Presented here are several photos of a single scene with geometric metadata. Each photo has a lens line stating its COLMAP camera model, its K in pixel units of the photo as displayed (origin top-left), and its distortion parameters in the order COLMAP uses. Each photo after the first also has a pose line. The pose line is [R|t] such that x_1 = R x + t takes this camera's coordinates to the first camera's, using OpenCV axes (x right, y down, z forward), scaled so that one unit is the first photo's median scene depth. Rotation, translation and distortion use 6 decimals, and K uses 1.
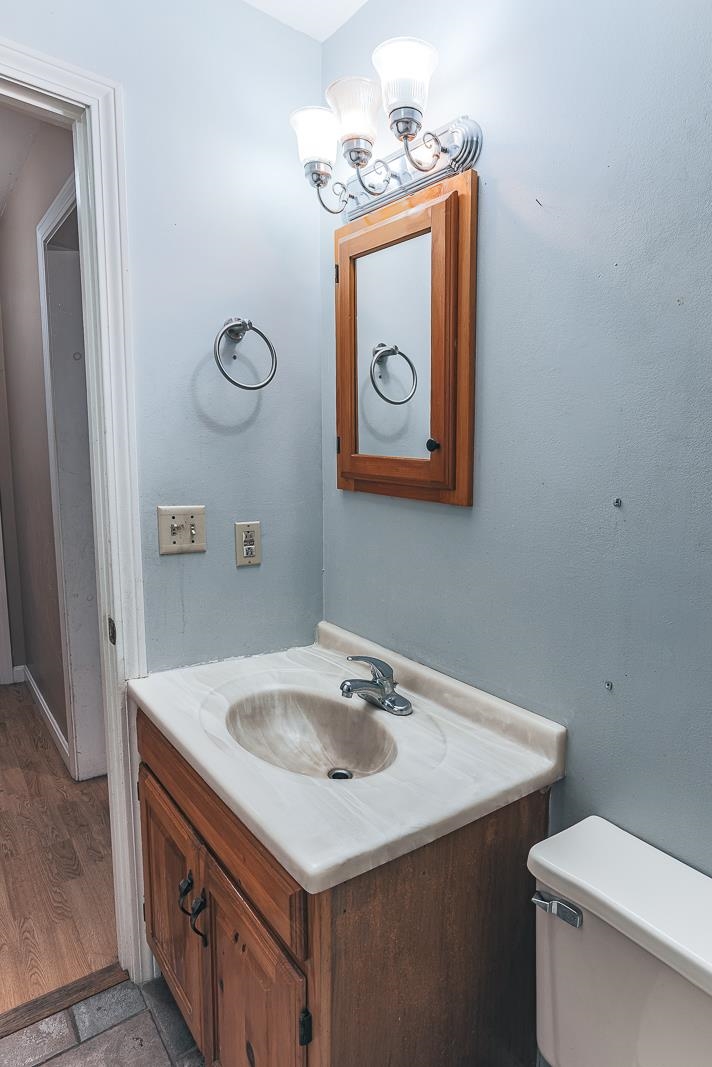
lens RADIAL K [[635.0, 0, 356.0], [0, 635.0, 533.5], [0, 0, 1]] dist [-0.002489, -0.000097]
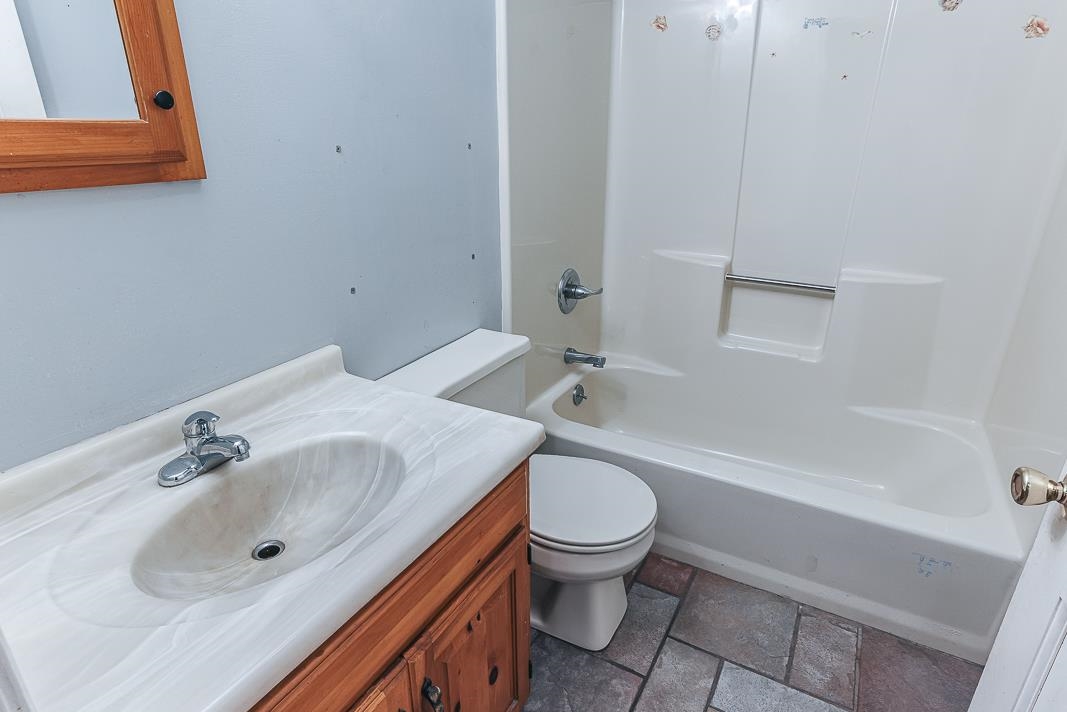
lens RADIAL K [[628.4, 0, 533.5], [0, 628.4, 356.0], [0, 0, 1]] dist [-0.001087, -0.000297]
pose [[-0.425510, -0.352745, 0.833374, -0.730766], [0.103210, 0.895977, 0.431941, -0.137070], [-0.899049, 0.269808, -0.344841, 0.910326]]
